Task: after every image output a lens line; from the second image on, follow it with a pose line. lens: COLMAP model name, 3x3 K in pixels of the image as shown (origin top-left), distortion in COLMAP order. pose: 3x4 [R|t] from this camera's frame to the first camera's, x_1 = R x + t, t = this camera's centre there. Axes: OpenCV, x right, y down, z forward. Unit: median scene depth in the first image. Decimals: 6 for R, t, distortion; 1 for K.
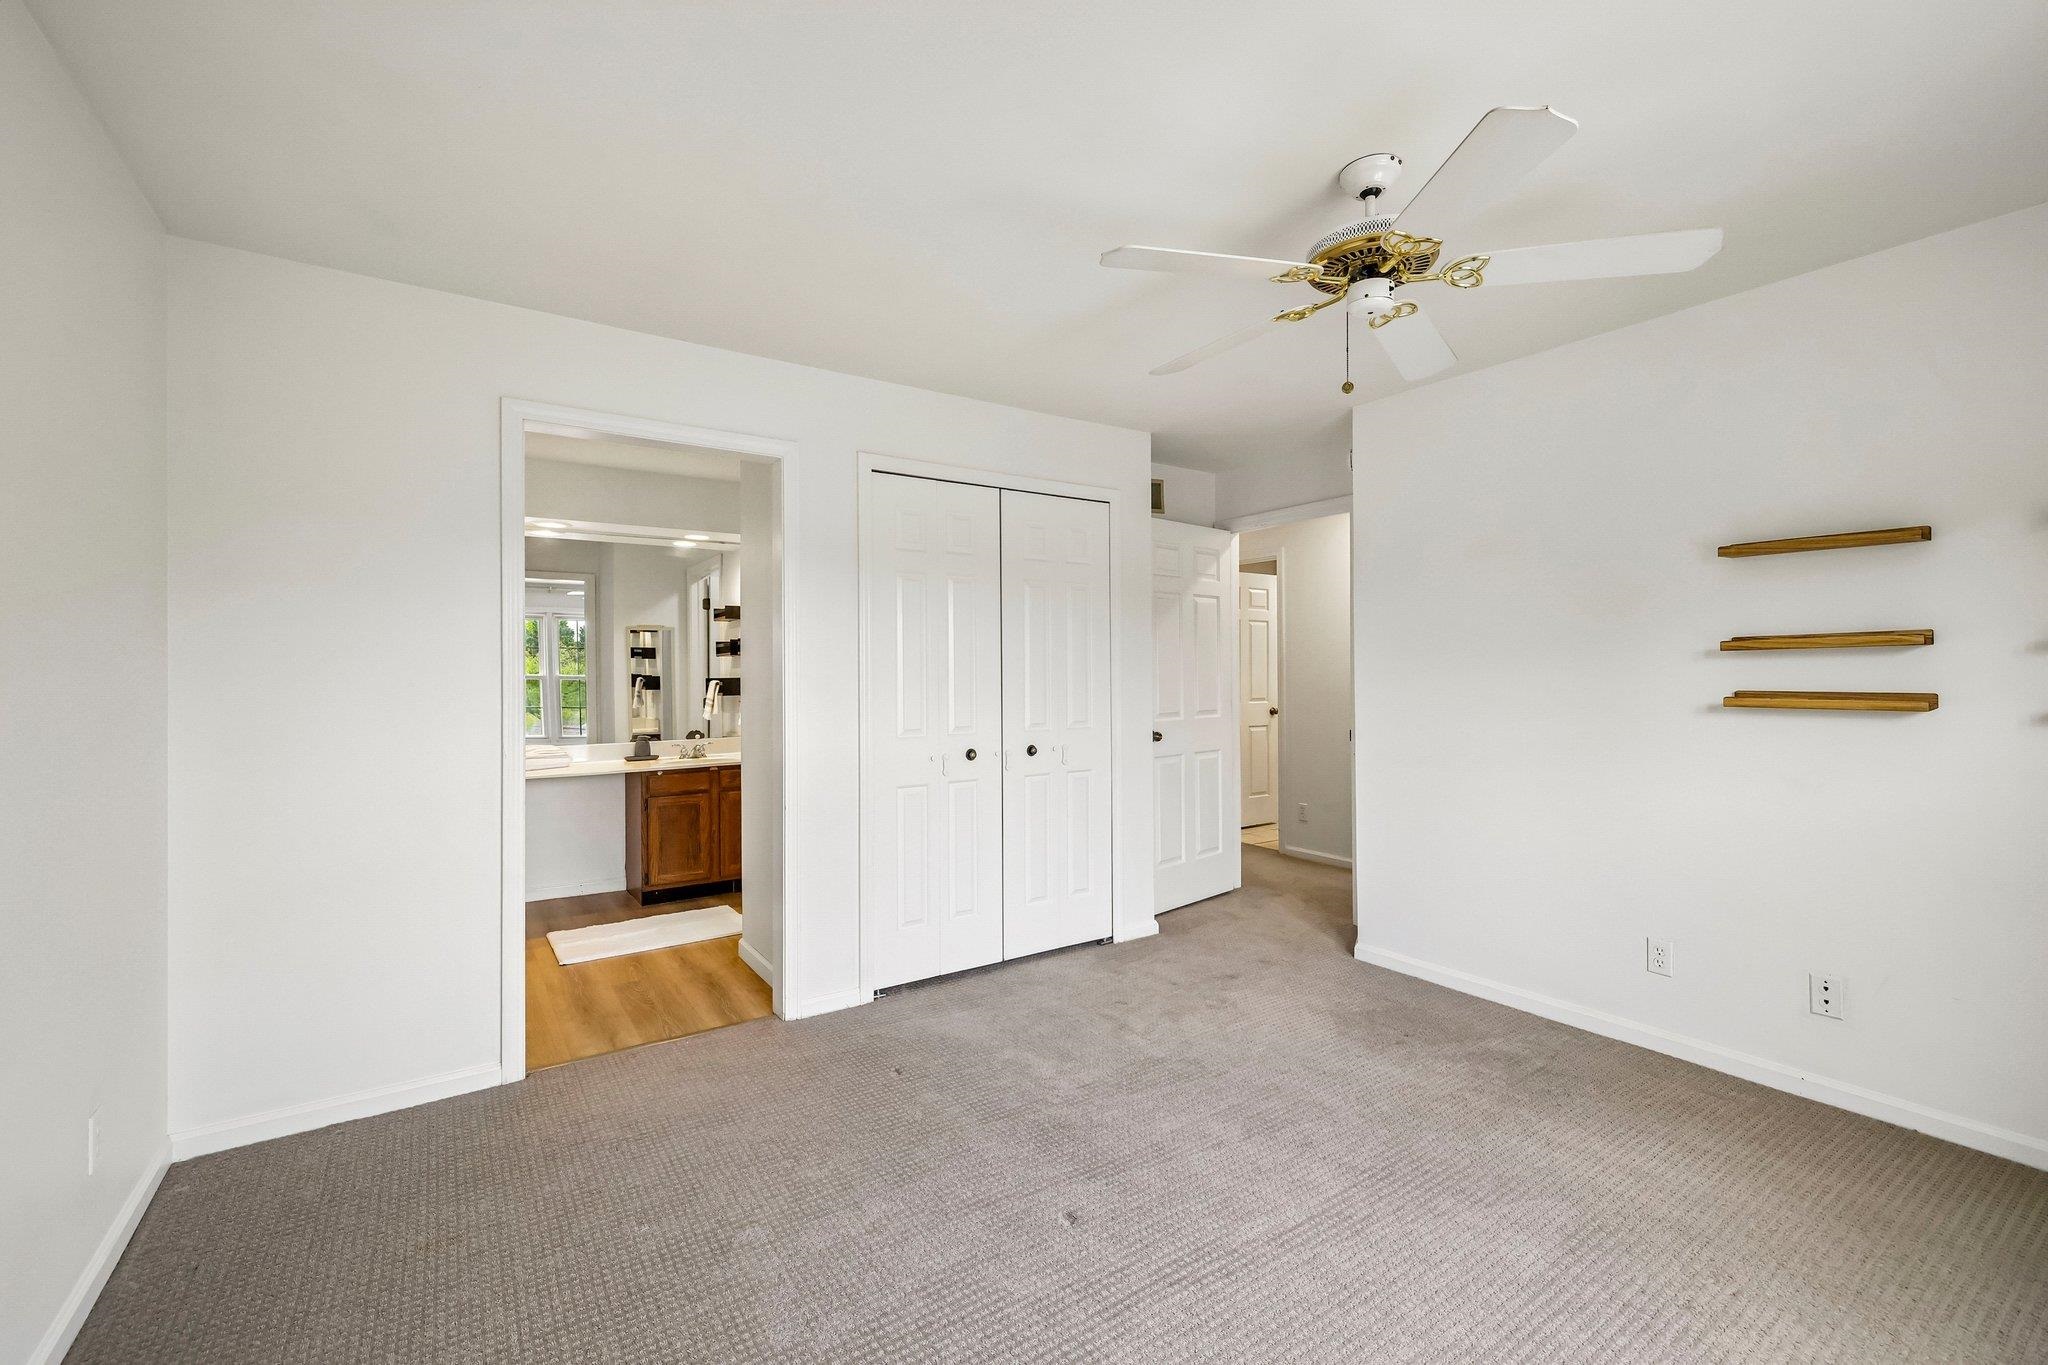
lens RADIAL K [[848.3, 0, 1018.0], [0, 848.3, 678.0], [0, 0, 1]] dist [-0.001895, -0.000471]
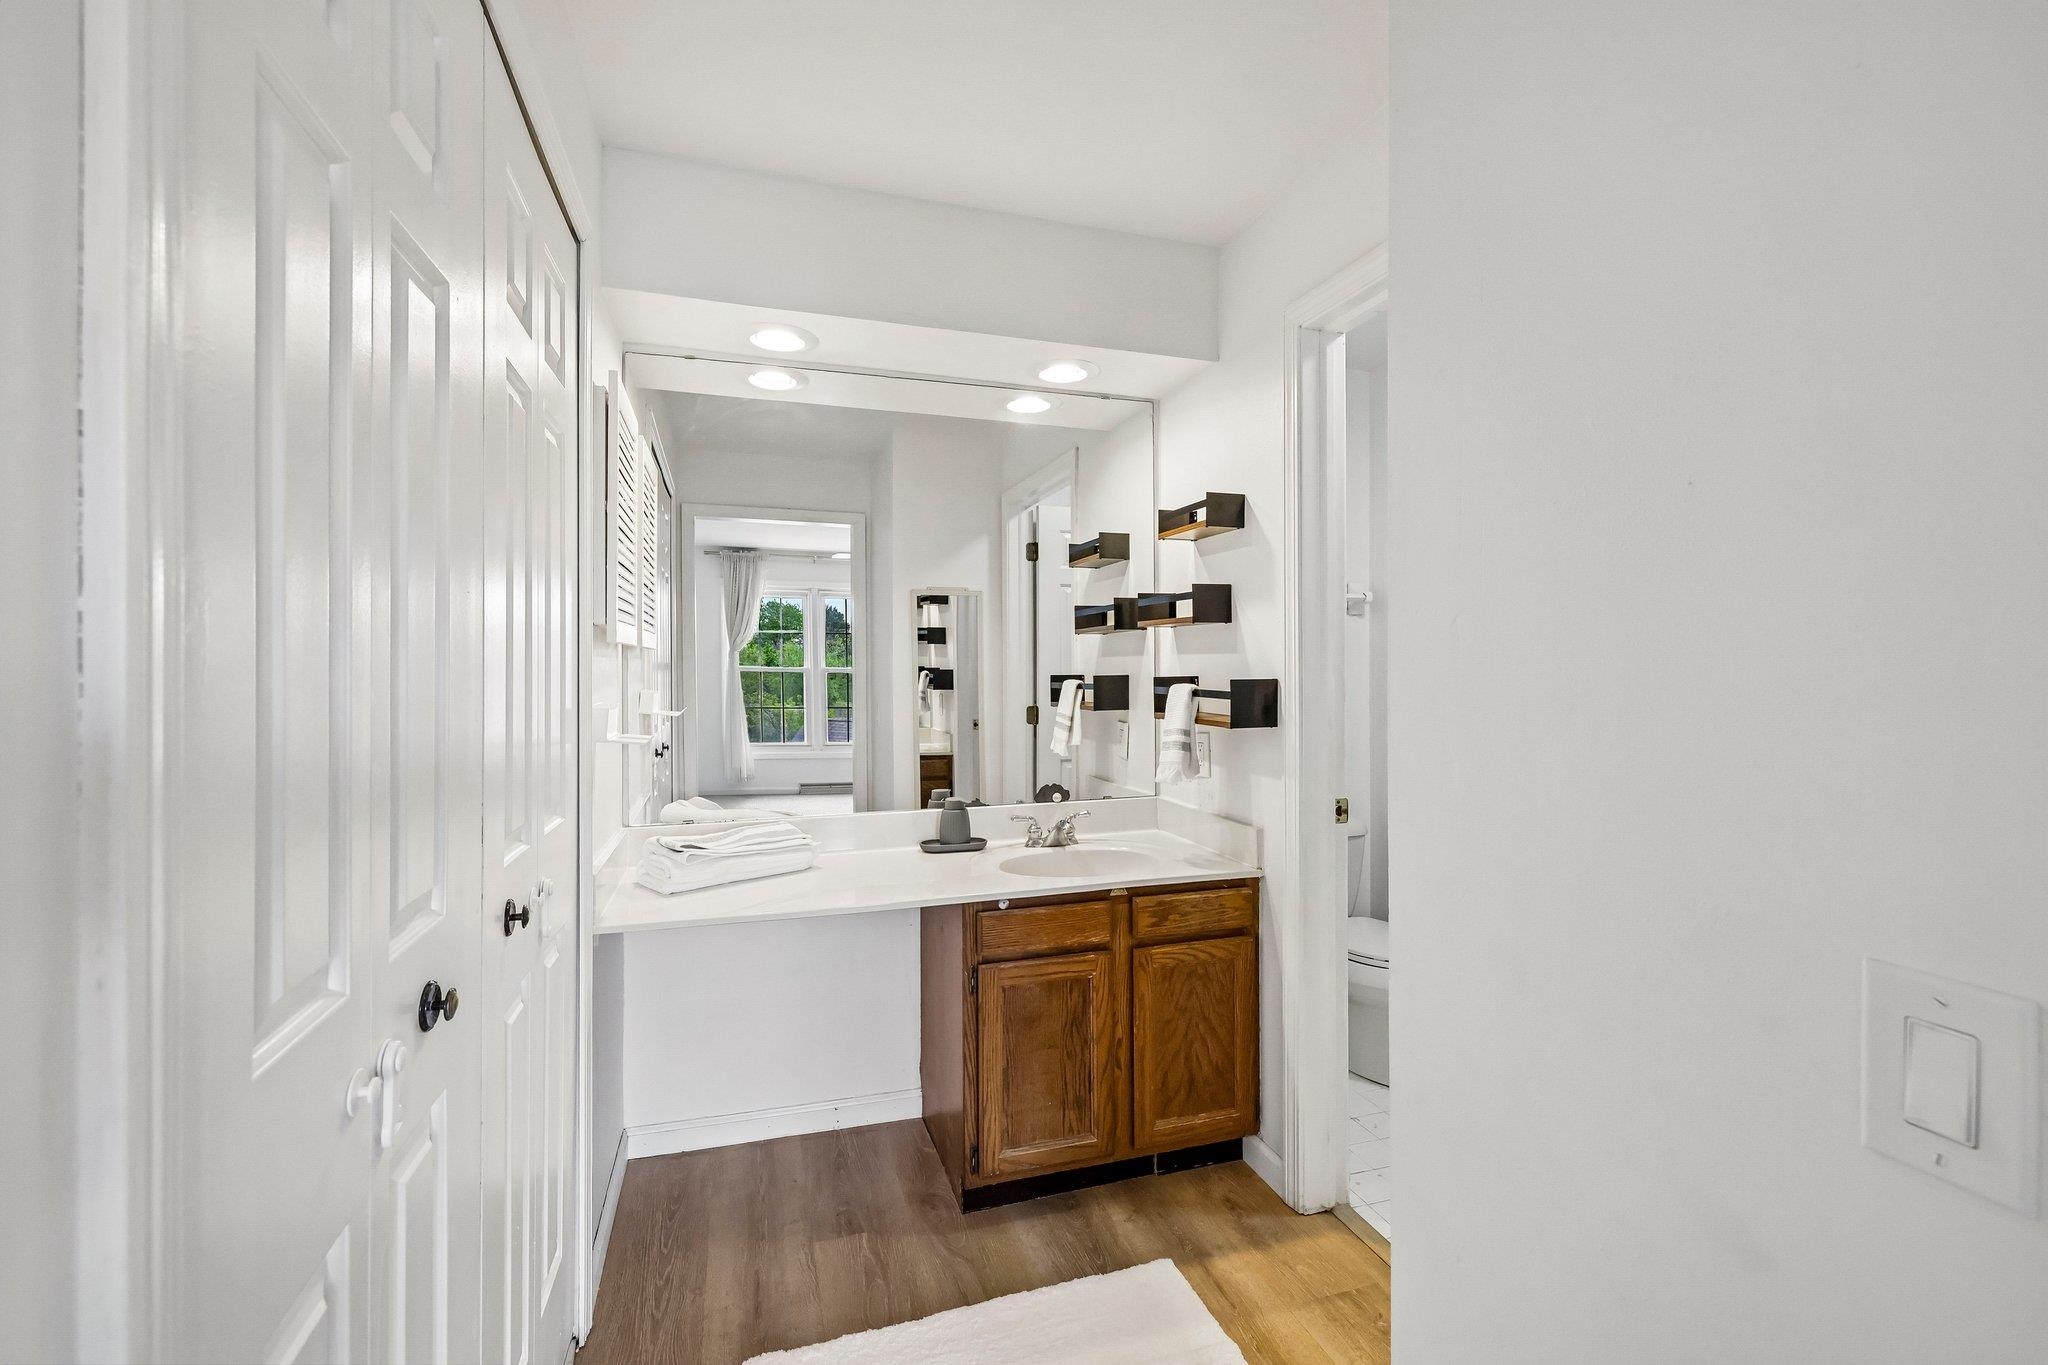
lens RADIAL K [[848.3, 0, 1015.9], [0, 848.3, 675.4], [0, 0, 1]] dist [-0.001895, -0.000471]
pose [[0.958650, 0.005498, -0.284536, -0.265367], [-0.003477, 0.999965, 0.007606, -0.003949], [0.284568, -0.006302, 0.958635, 0.535063]]
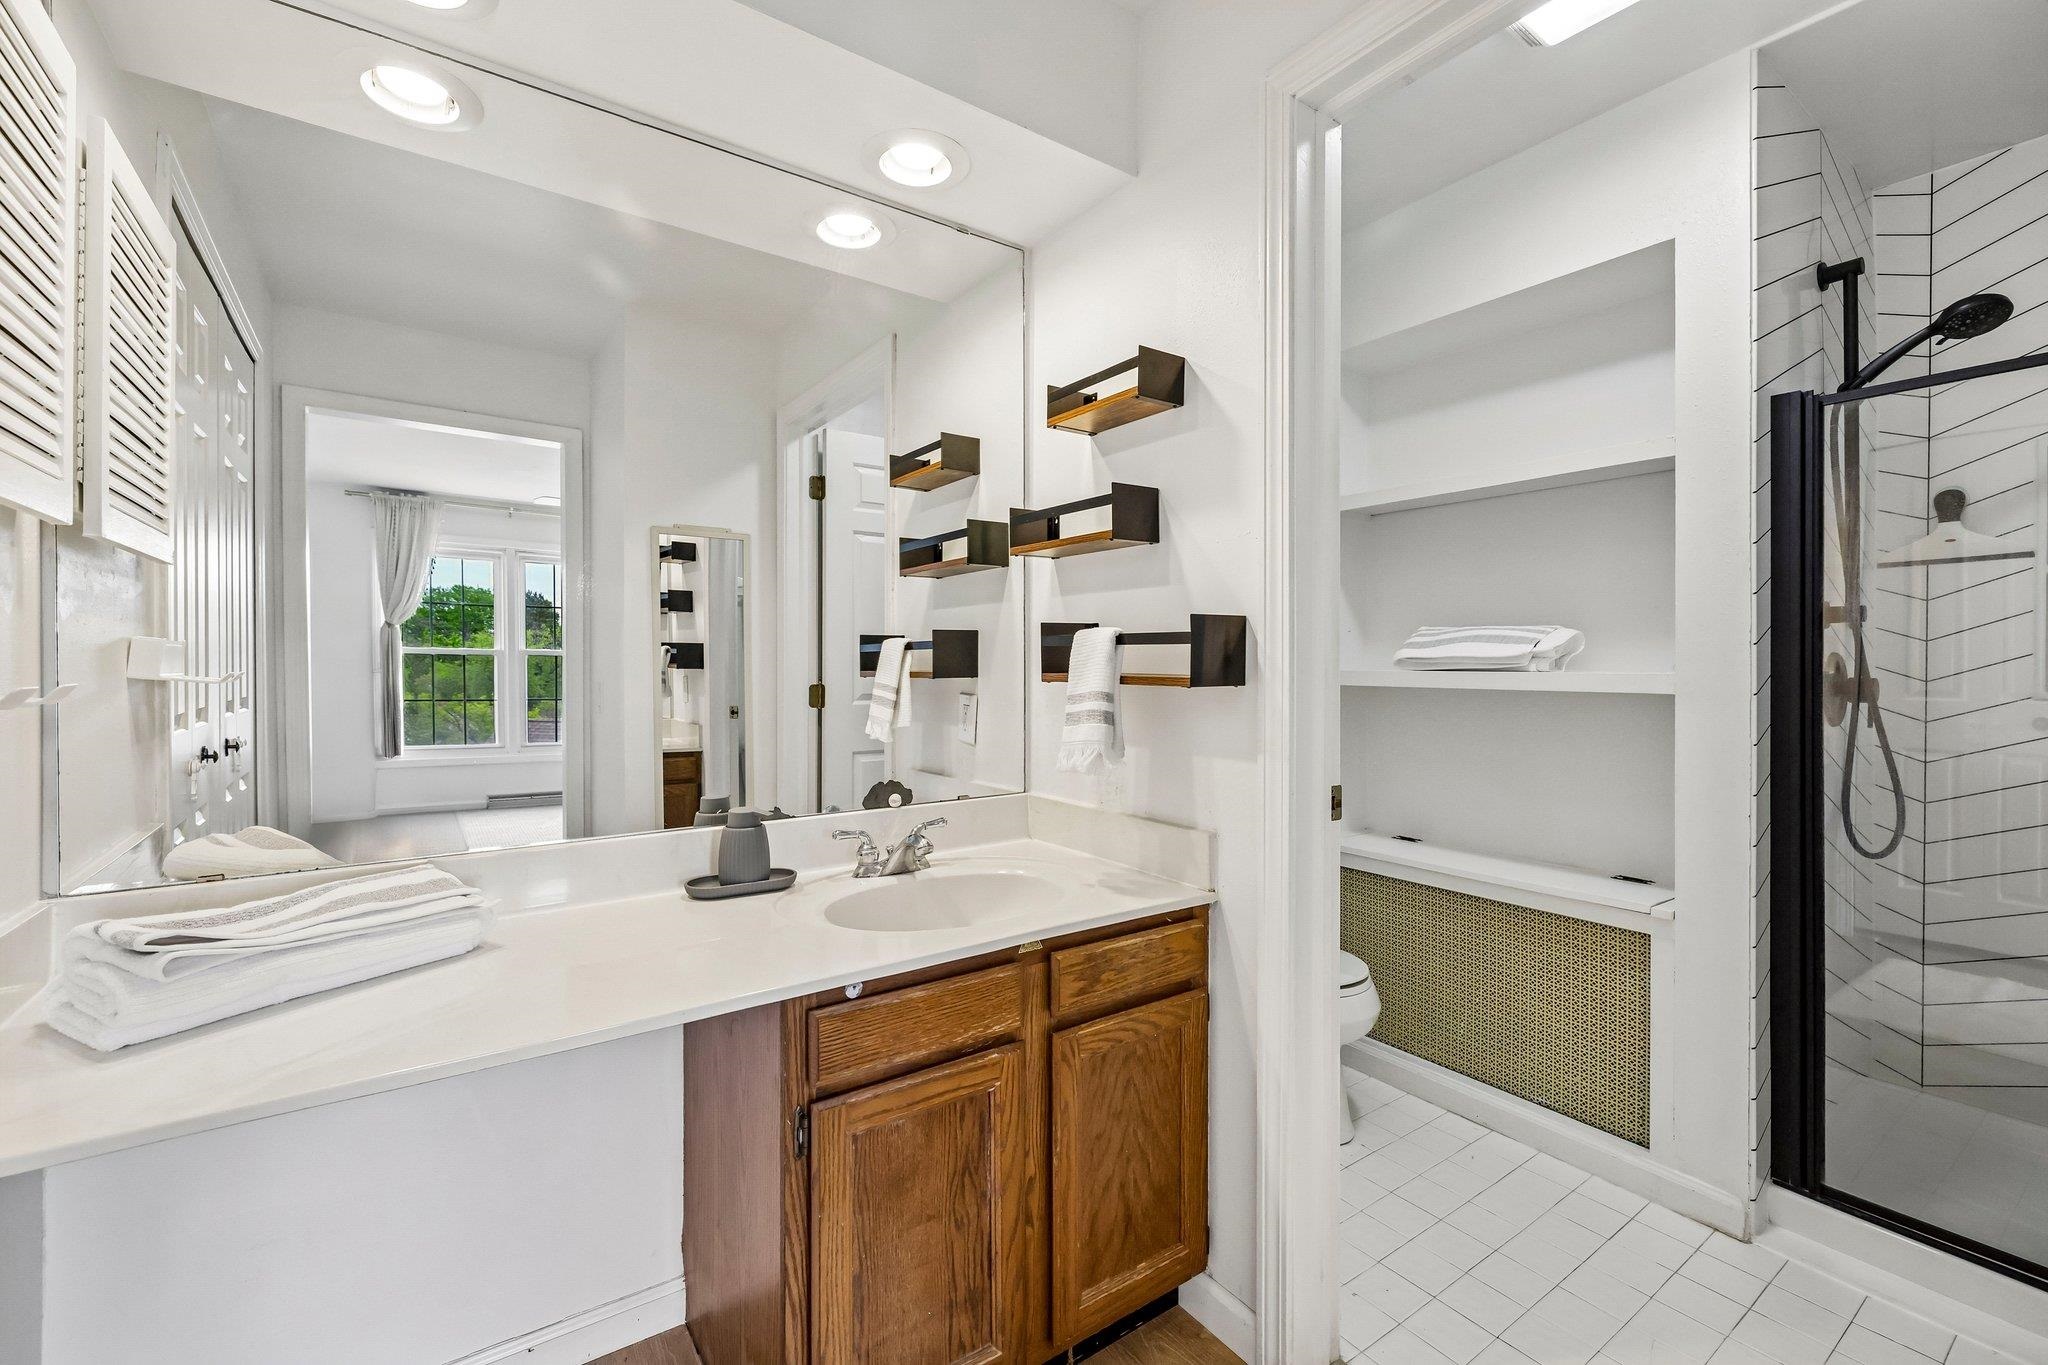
lens RADIAL K [[848.3, 0, 1010.2], [0, 848.3, 673.4], [0, 0, 1]] dist [-0.001895, -0.000471]
pose [[0.999947, 0.007333, 0.007245, -0.338469], [-0.007377, 0.999954, 0.006133, 0.017536], [-0.007199, -0.006186, 0.999955, 0.675363]]
